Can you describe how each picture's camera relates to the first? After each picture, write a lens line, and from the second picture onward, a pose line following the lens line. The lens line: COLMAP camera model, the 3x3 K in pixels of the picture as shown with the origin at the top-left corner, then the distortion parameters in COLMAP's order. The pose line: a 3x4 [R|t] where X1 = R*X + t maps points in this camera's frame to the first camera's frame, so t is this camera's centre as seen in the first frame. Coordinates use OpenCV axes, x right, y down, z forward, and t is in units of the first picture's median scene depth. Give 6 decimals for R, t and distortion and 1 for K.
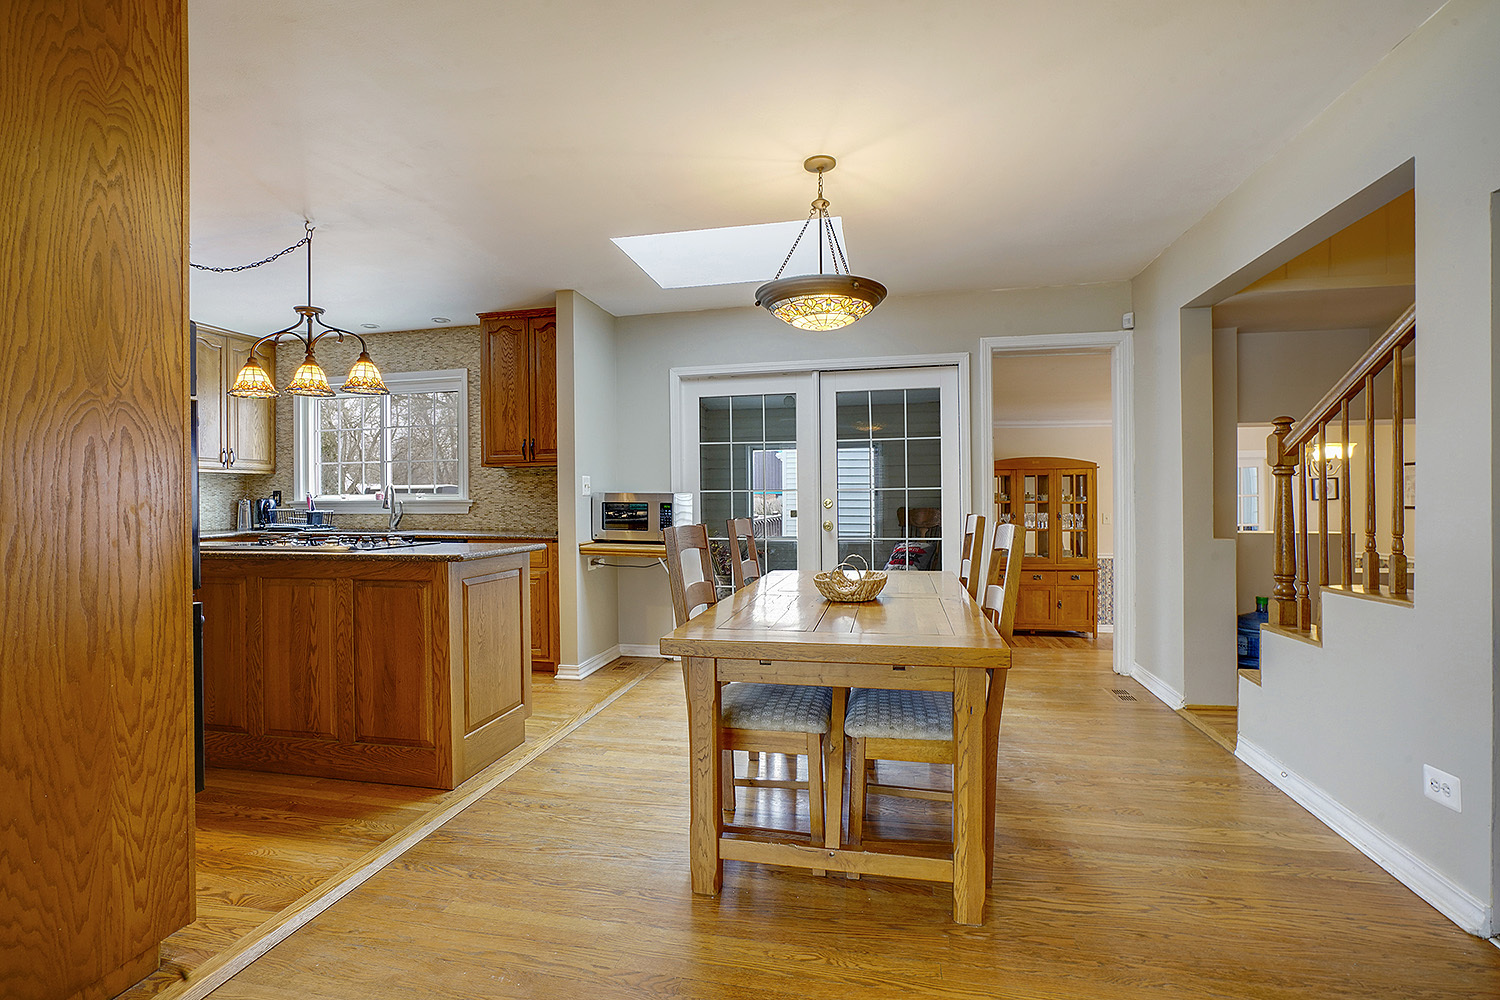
lens RADIAL K [[688.0, 0, 737.3], [0, 688.0, 504.3], [0, 0, 1]] dist [-0.001647, 0.002148]
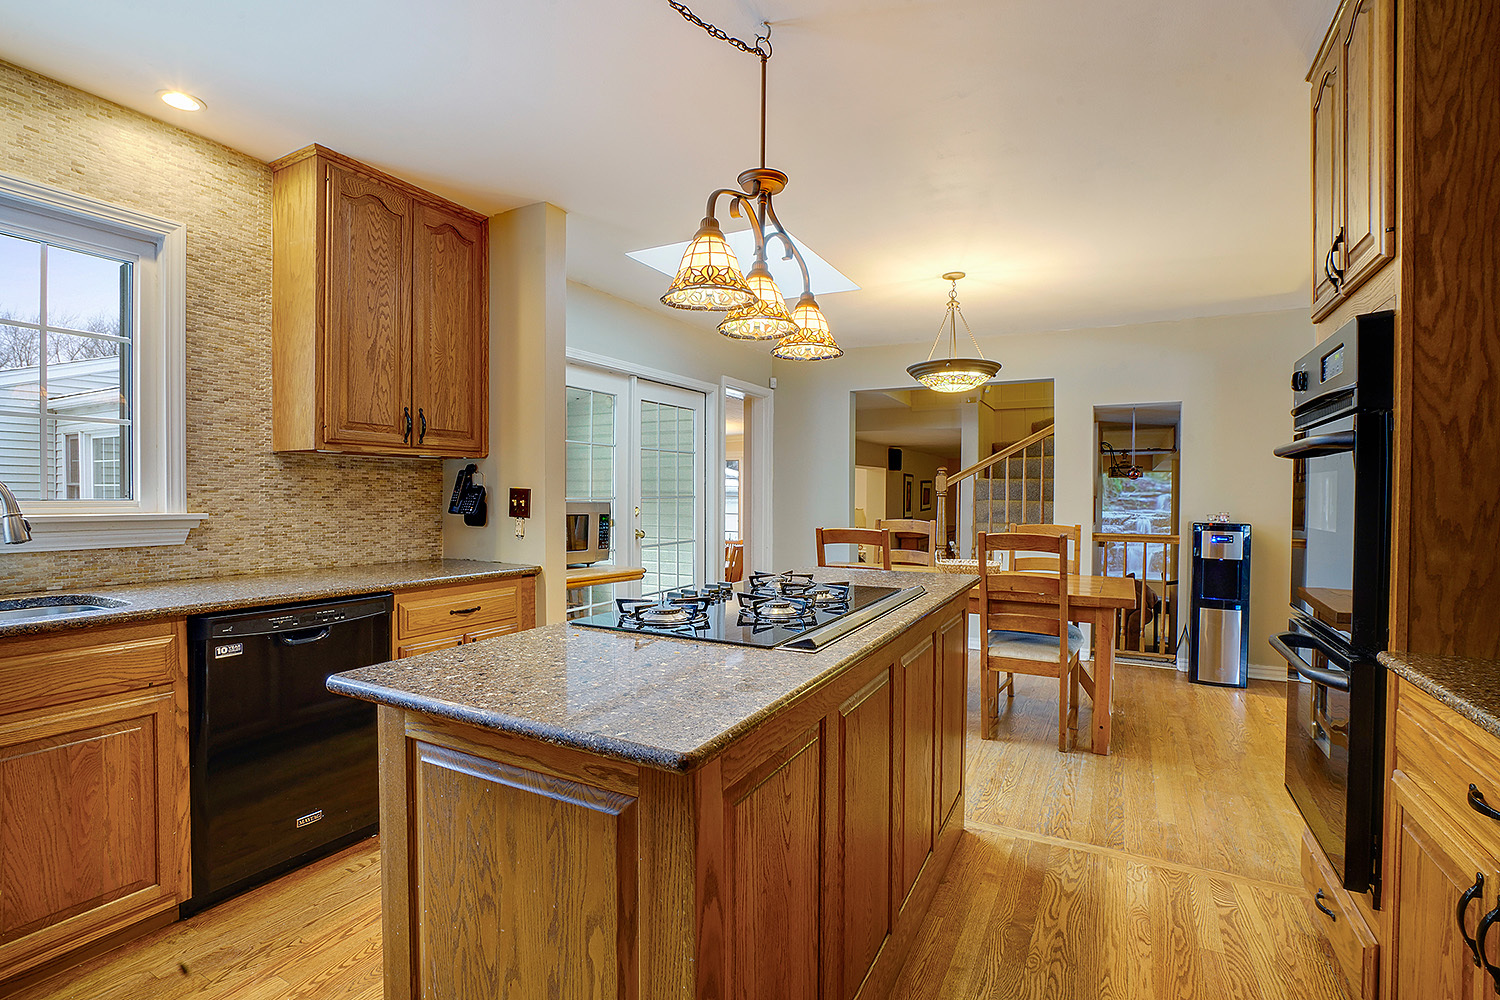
lens RADIAL K [[688.0, 0, 737.3], [0, 688.0, 495.8], [0, 0, 1]] dist [-0.001647, 0.002148]
pose [[0.284107, 0.001387, 0.958792, -0.732654], [-0.005203, 0.999986, 0.000095, -0.020952], [-0.958778, -0.005016, 0.284110, 0.534132]]
